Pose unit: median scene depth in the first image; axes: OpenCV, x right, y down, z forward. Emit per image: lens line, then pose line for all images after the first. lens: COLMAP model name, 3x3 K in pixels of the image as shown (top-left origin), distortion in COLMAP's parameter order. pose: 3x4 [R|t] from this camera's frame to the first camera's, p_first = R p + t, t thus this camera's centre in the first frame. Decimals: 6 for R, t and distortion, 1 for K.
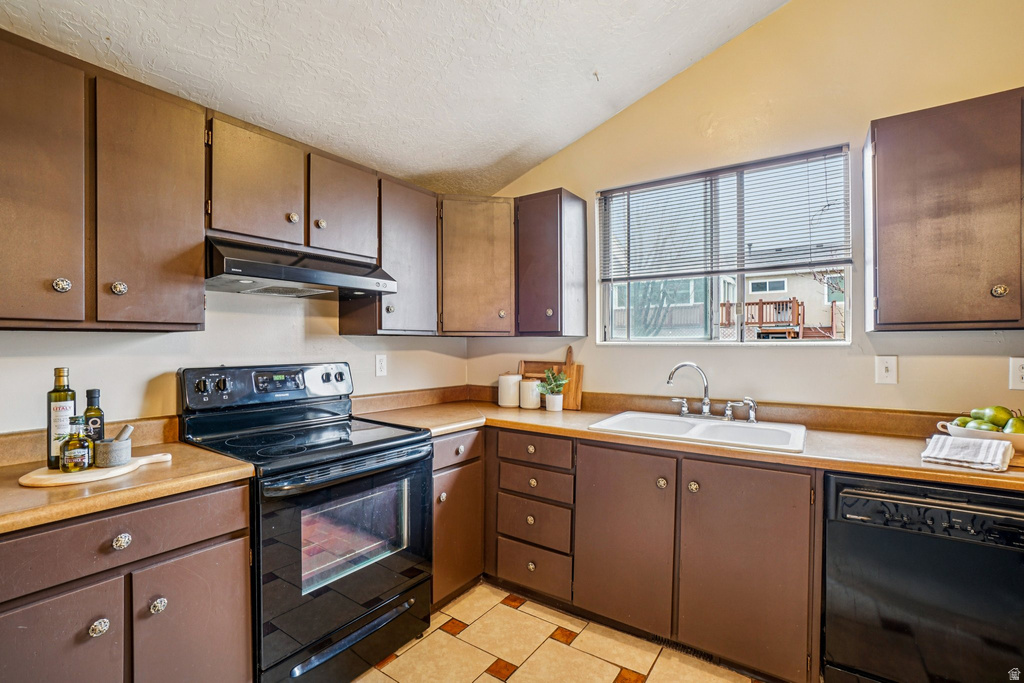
lens RADIAL K [[453.9, 0, 493.4], [0, 453.9, 343.6], [0, 0, 1]] dist [-0.036745, 0.004694]
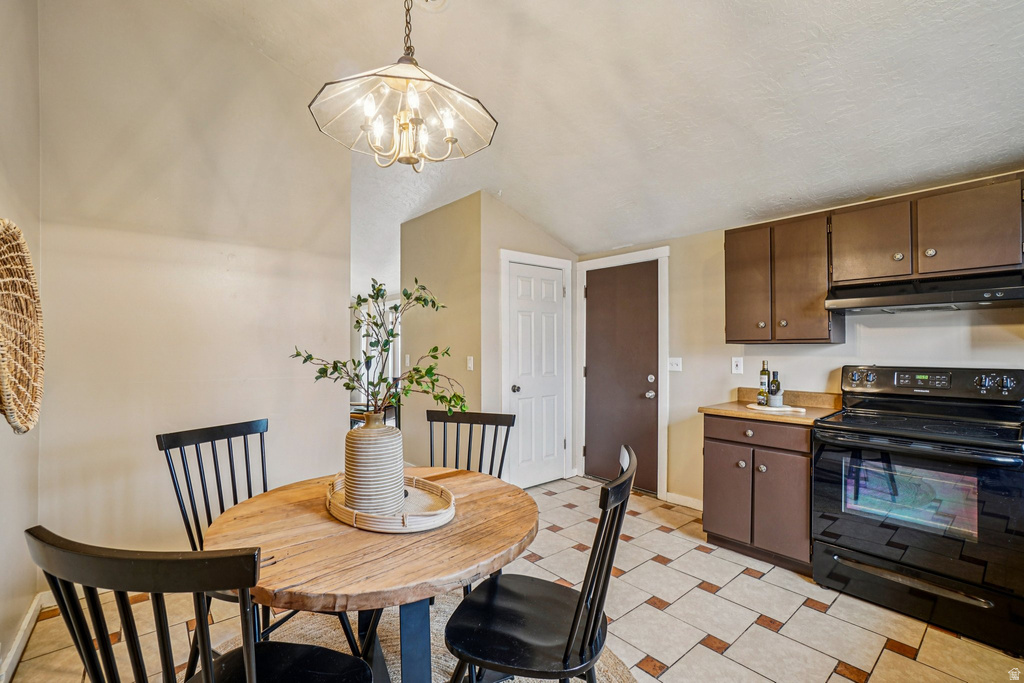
lens RADIAL K [[453.9, 0, 517.9], [0, 453.9, 348.3], [0, 0, 1]] dist [-0.036745, 0.004694]
pose [[-0.241874, 0.003643, -0.970301, 0.986100], [0.004366, 0.999987, 0.002666, -0.013577], [0.970298, -0.003591, -0.241887, 0.199412]]
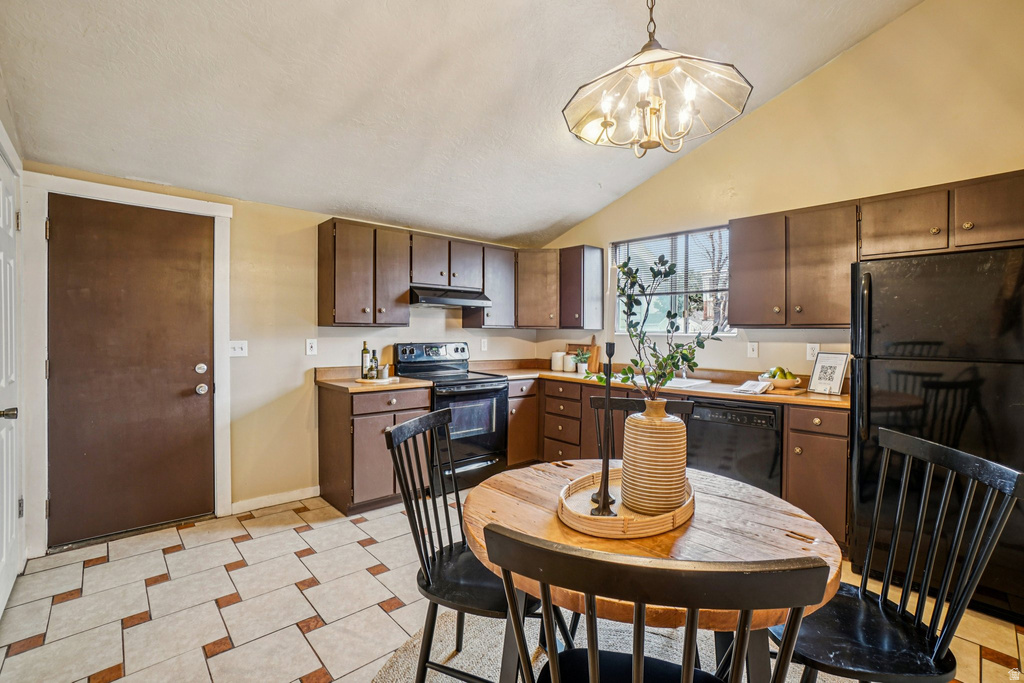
lens RADIAL K [[453.9, 0, 490.4], [0, 453.9, 337.0], [0, 0, 1]] dist [-0.036745, 0.004694]
pose [[0.972350, 0.010737, -0.233282, 0.243515], [-0.007995, 0.999887, 0.012695, -0.006852], [0.233392, -0.010478, 0.972326, -0.923253]]
